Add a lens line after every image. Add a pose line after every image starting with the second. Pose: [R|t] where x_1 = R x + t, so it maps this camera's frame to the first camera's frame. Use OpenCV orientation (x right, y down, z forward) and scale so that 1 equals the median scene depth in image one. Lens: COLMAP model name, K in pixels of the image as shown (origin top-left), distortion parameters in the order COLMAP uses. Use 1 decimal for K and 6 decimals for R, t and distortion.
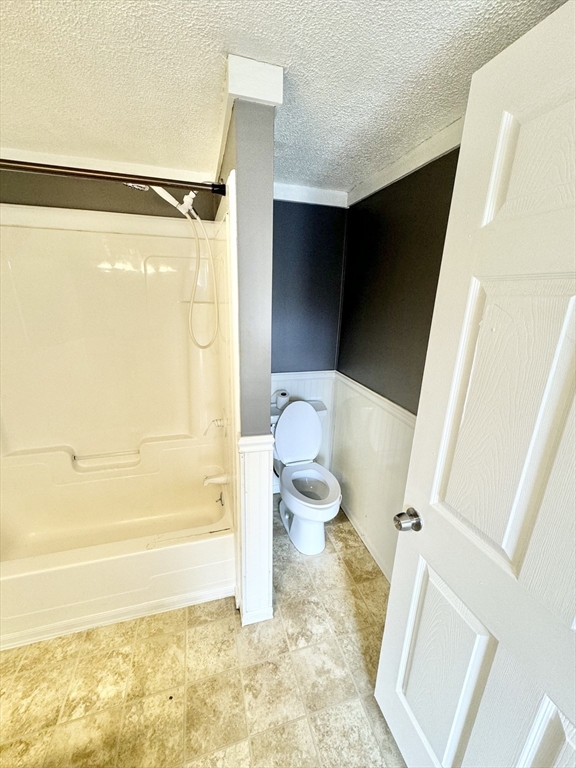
lens RADIAL K [[305.6, 0, 292.2], [0, 305.6, 377.8], [0, 0, 1]] dist [-0.000817, 0.001499]
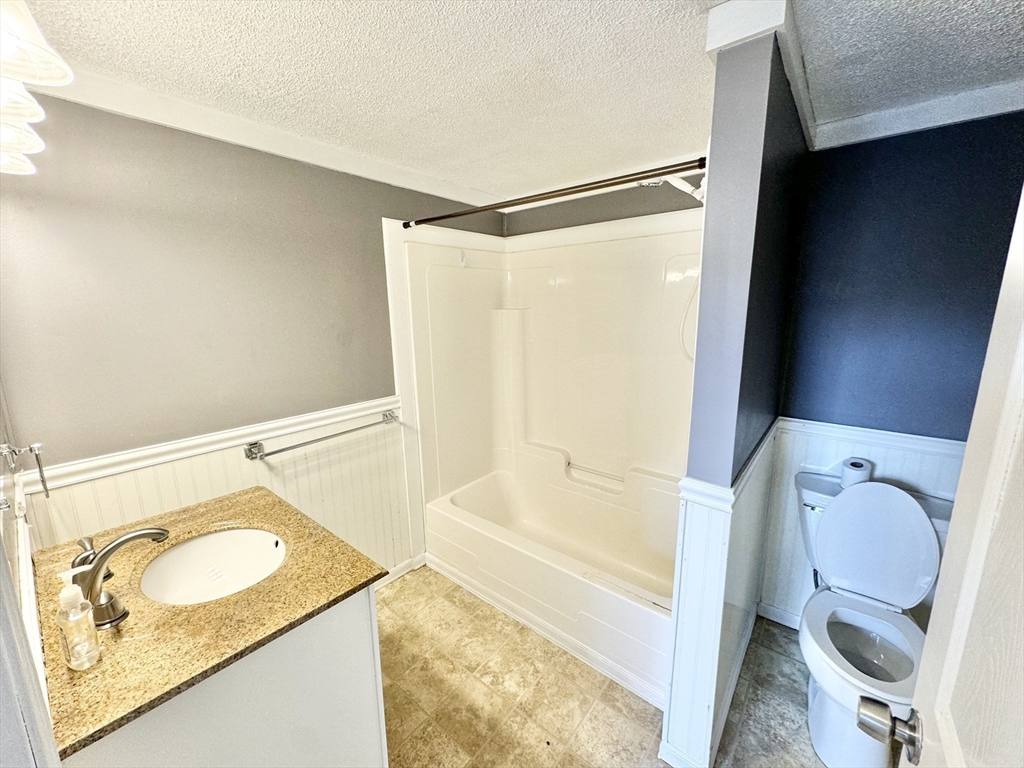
lens RADIAL K [[407.5, 0, 532.1], [0, 407.5, 385.5], [0, 0, 1]] dist [-0.000817, 0.001499]
pose [[0.580953, 0.131685, -0.803214, 0.388112], [-0.179012, 0.983335, 0.031739, -0.020630], [0.794008, 0.125346, 0.594844, 0.111966]]
